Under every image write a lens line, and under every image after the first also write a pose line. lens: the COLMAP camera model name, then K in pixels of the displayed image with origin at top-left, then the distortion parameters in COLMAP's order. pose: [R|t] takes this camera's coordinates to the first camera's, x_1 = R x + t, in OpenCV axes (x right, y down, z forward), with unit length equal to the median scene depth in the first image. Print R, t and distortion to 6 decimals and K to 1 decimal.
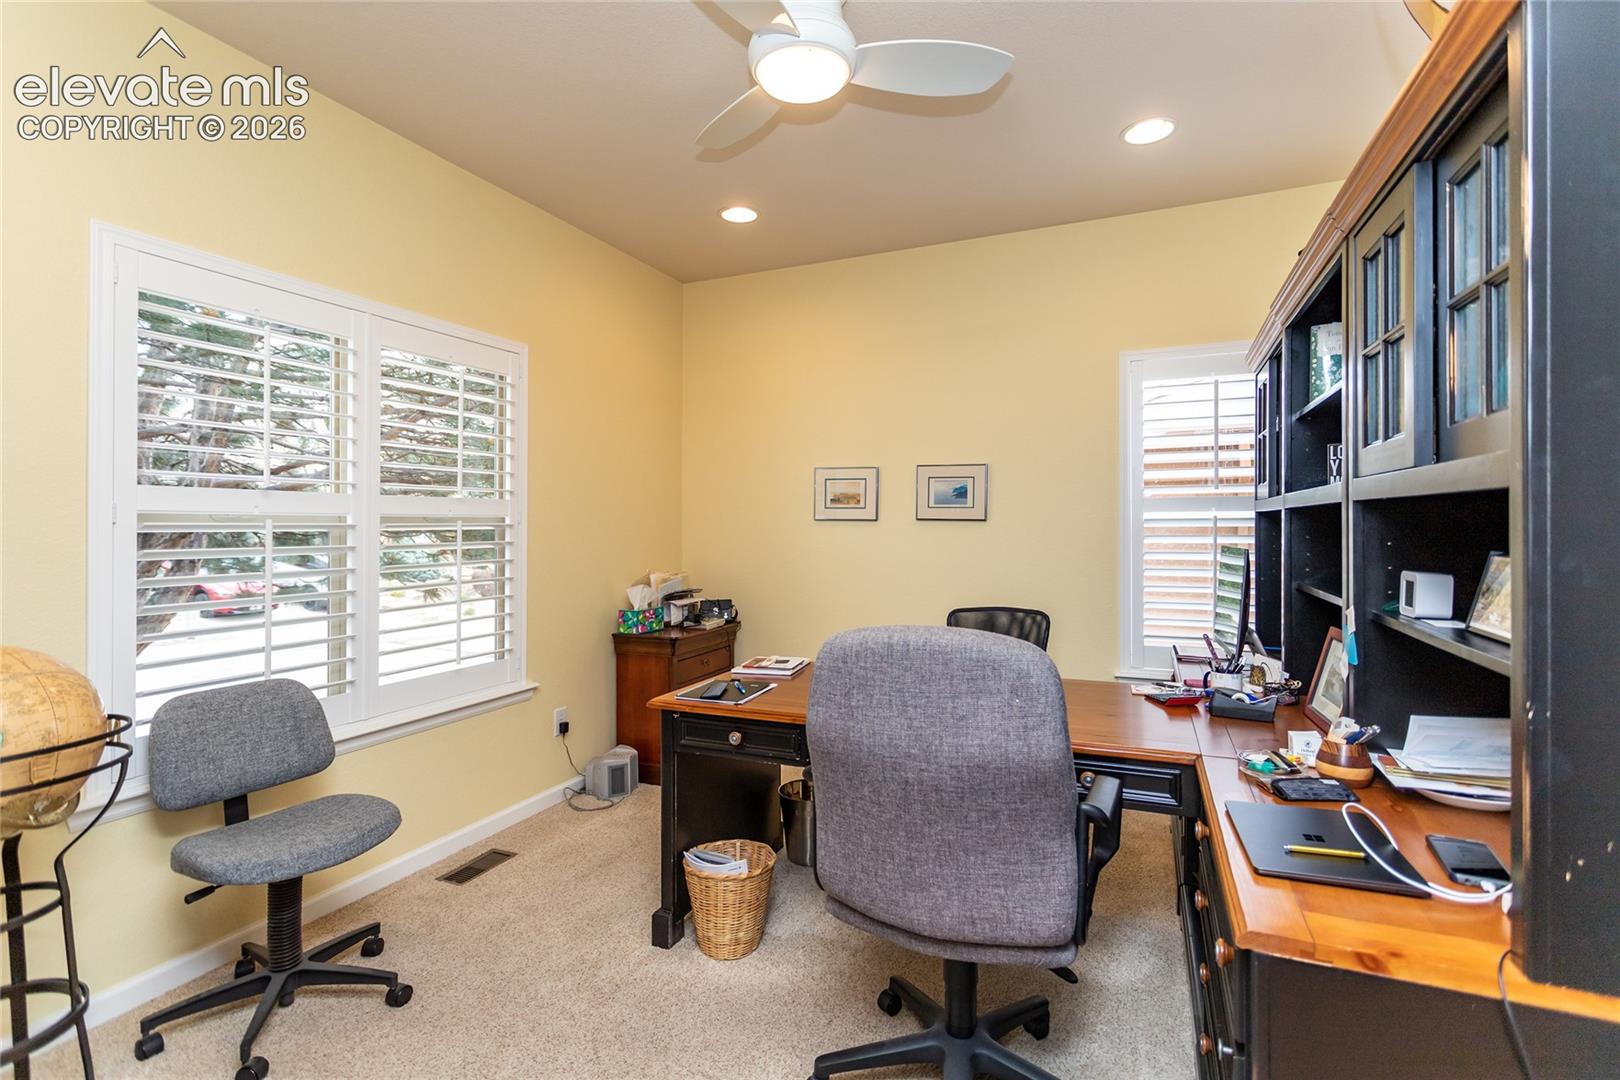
lens RADIAL K [[776.6, 0, 780.0], [0, 776.6, 527.7], [0, 0, 1]] dist [-0.001262, 0.002783]
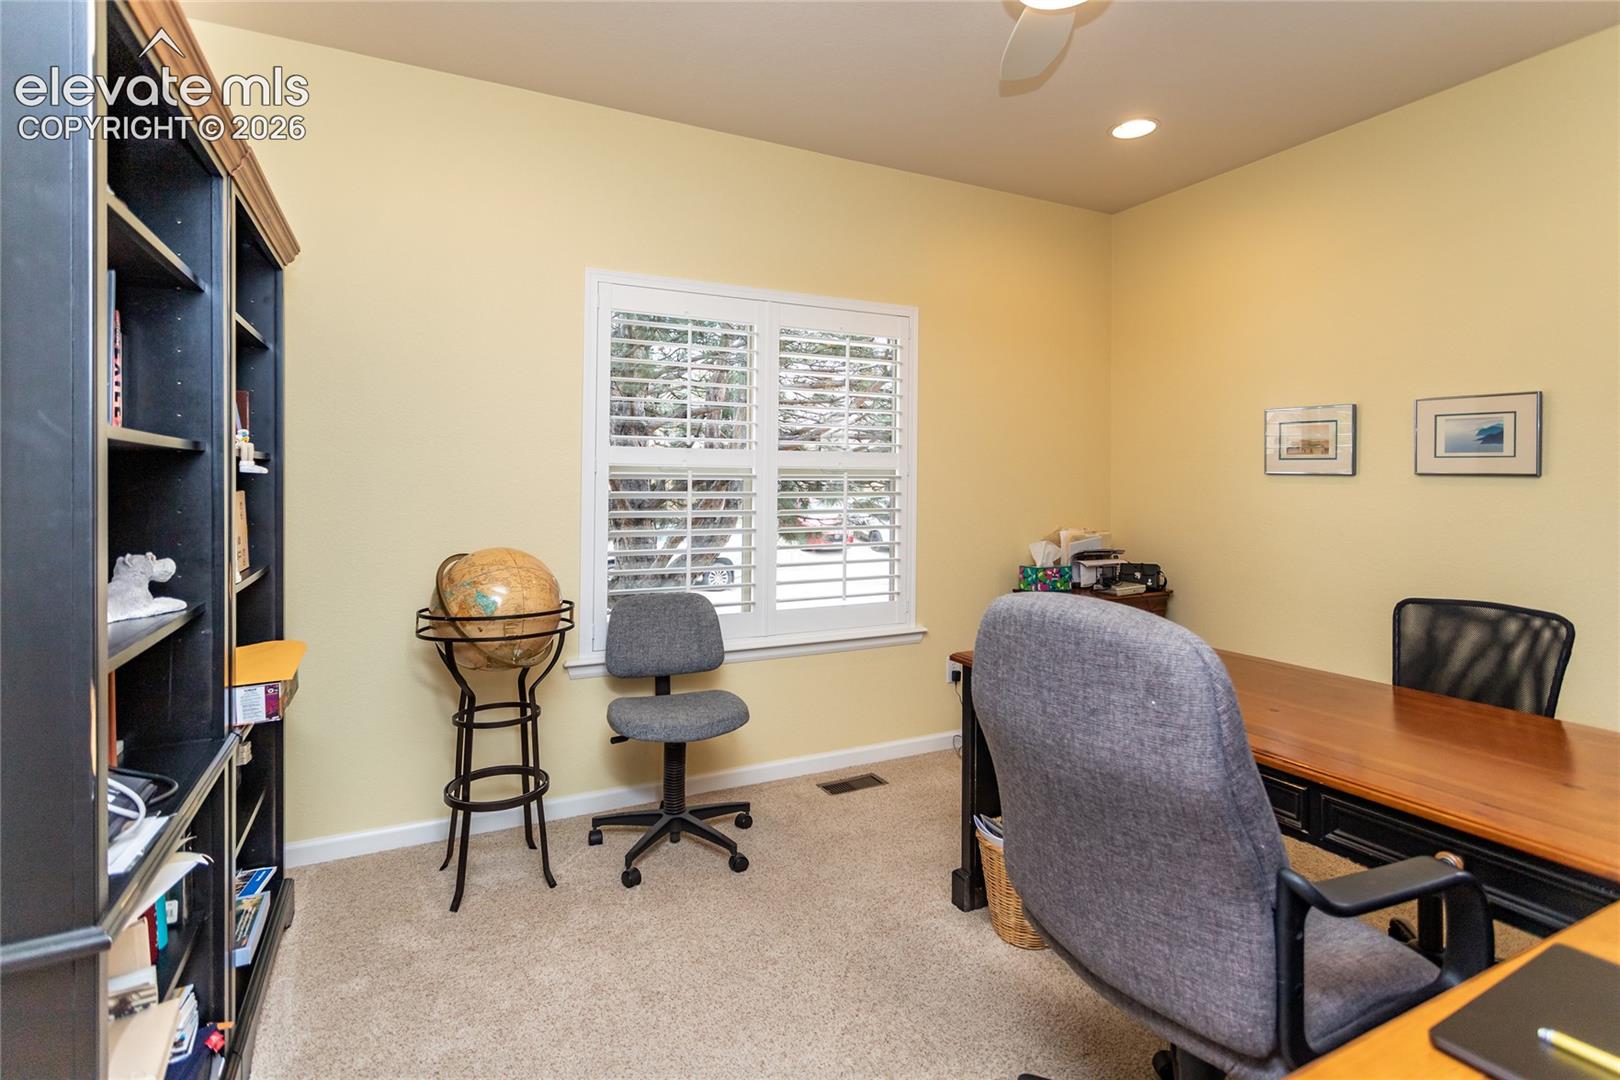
lens RADIAL K [[776.6, 0, 768.2], [0, 776.6, 472.1], [0, 0, 1]] dist [-0.001262, 0.002783]
pose [[0.761902, 0.003403, -0.647683, 0.293948], [-0.011755, 0.999894, -0.008575, 0.001887], [0.647586, 0.014147, 0.761861, 0.088718]]
